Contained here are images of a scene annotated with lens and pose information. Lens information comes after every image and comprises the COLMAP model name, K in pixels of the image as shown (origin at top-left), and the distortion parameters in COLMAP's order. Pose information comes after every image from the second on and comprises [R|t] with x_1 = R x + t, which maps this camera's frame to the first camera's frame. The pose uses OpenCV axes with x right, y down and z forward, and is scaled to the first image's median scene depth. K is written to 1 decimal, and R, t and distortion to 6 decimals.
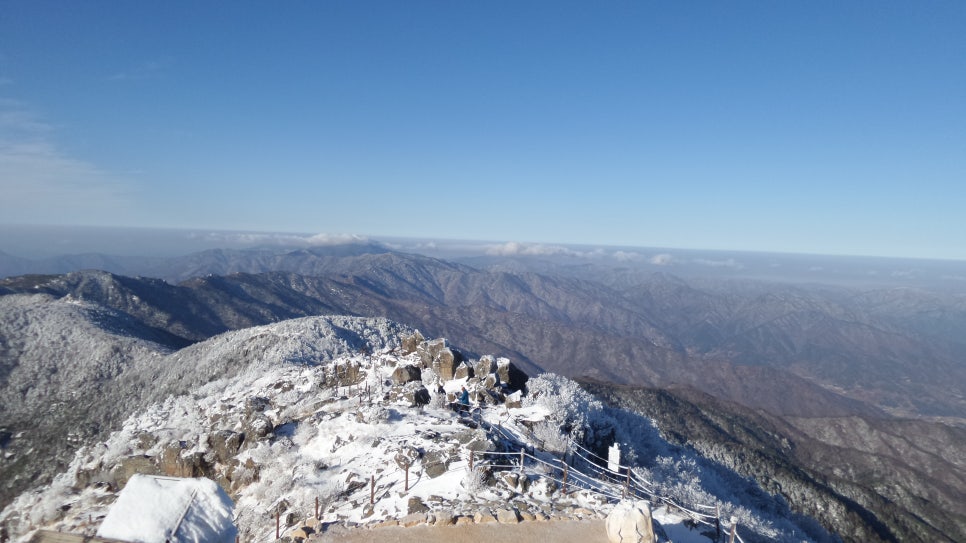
lens RADIAL K [[703.4, 0, 479.3], [0, 703.4, 268.0], [0, 0, 1]] dist [-0.025476, -0.022750]
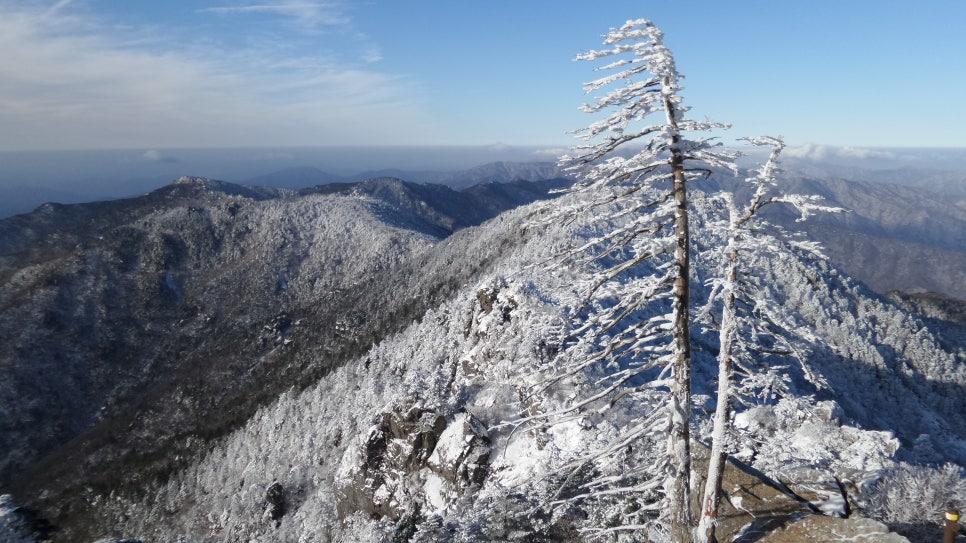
lens RADIAL K [[703.4, 0, 479.3], [0, 703.4, 268.0], [0, 0, 1]] dist [-0.025476, -0.022750]
pose [[0.926255, 0.028573, -0.375812, -0.017489], [0.017785, 0.992698, 0.119311, 0.014544], [0.376477, -0.117196, 0.918983, 0.054366]]
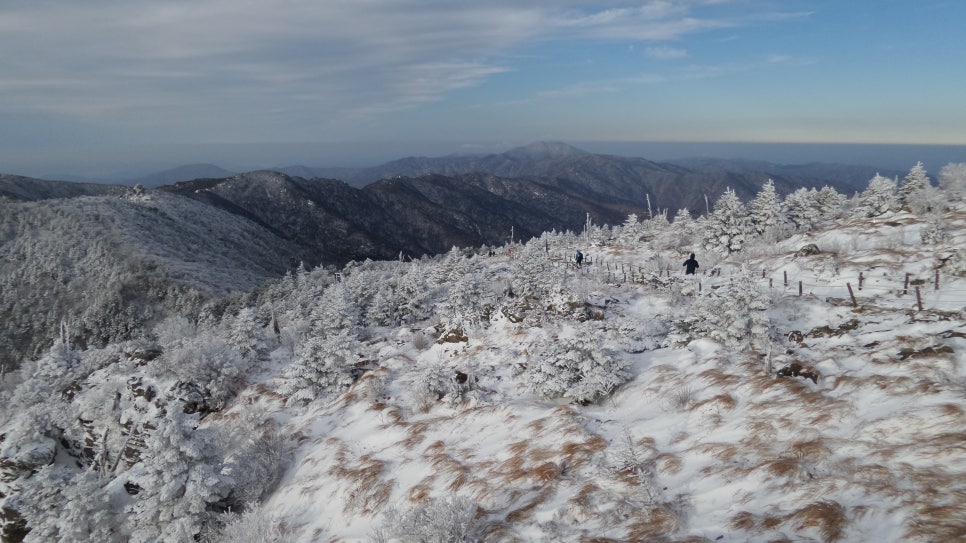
lens RADIAL K [[703.4, 0, 479.3], [0, 703.4, 268.0], [0, 0, 1]] dist [-0.025476, -0.022750]
pose [[0.964353, 0.009087, -0.264465, -0.074550], [0.025143, 0.991742, 0.125758, 0.019005], [0.263423, -0.127924, 0.956161, 0.235920]]
